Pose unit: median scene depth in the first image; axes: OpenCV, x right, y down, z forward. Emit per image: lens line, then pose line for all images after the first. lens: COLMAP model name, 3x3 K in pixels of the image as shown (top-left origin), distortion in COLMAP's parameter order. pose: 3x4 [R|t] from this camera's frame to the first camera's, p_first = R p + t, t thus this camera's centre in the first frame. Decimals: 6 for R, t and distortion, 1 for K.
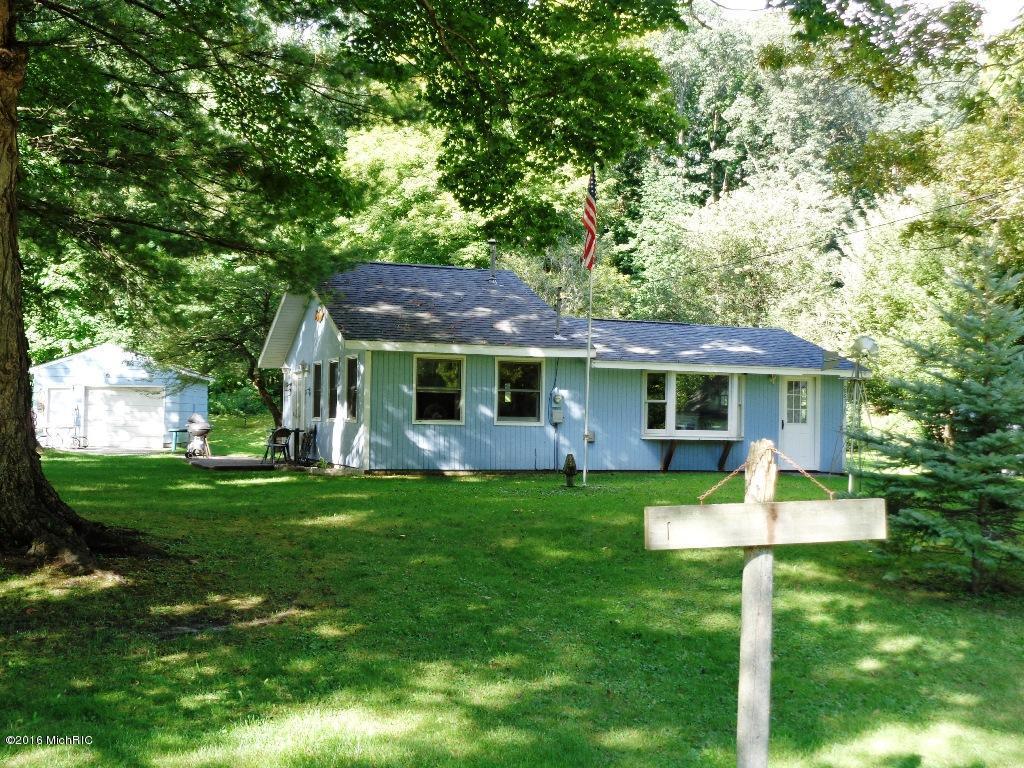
lens RADIAL K [[1259.7, 0, 512.0], [0, 1259.7, 384.0], [0, 0, 1]] dist [0.024238, 0.011214]
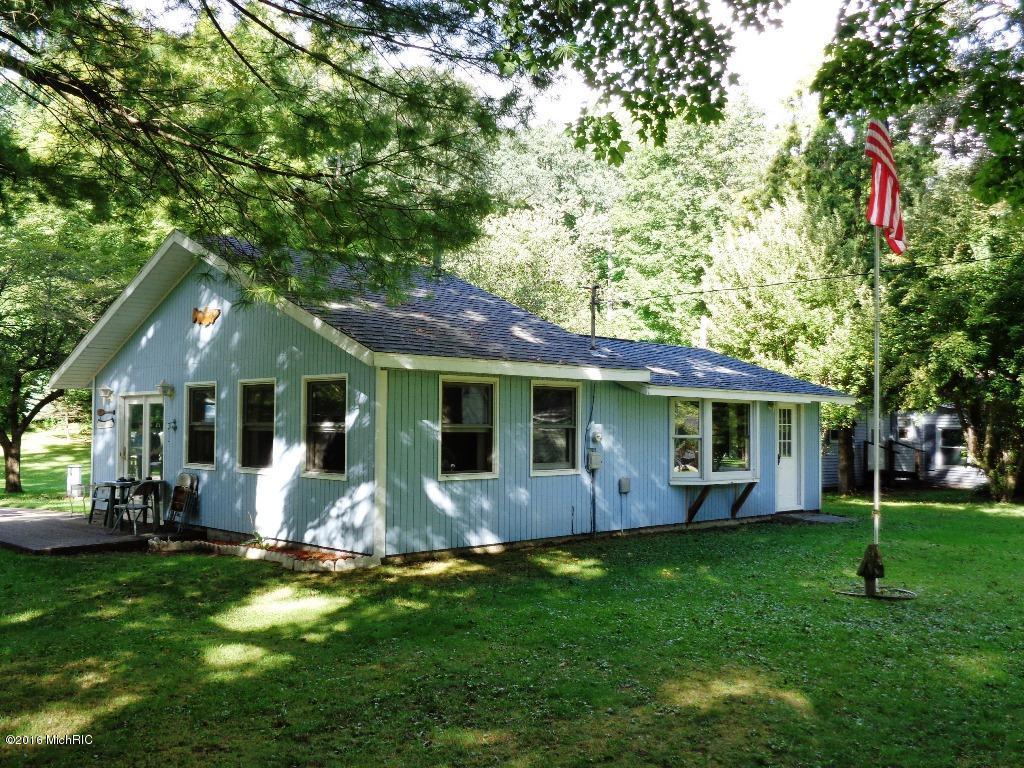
lens RADIAL K [[968.8, 0, 512.0], [0, 968.8, 384.0], [0, 0, 1]] dist [-0.010367, -0.003390]
pose [[0.929431, 0.006638, 0.368935, -0.218352], [-0.004650, 0.999969, -0.006279, -0.015053], [-0.368965, 0.004121, 0.929434, 0.495555]]
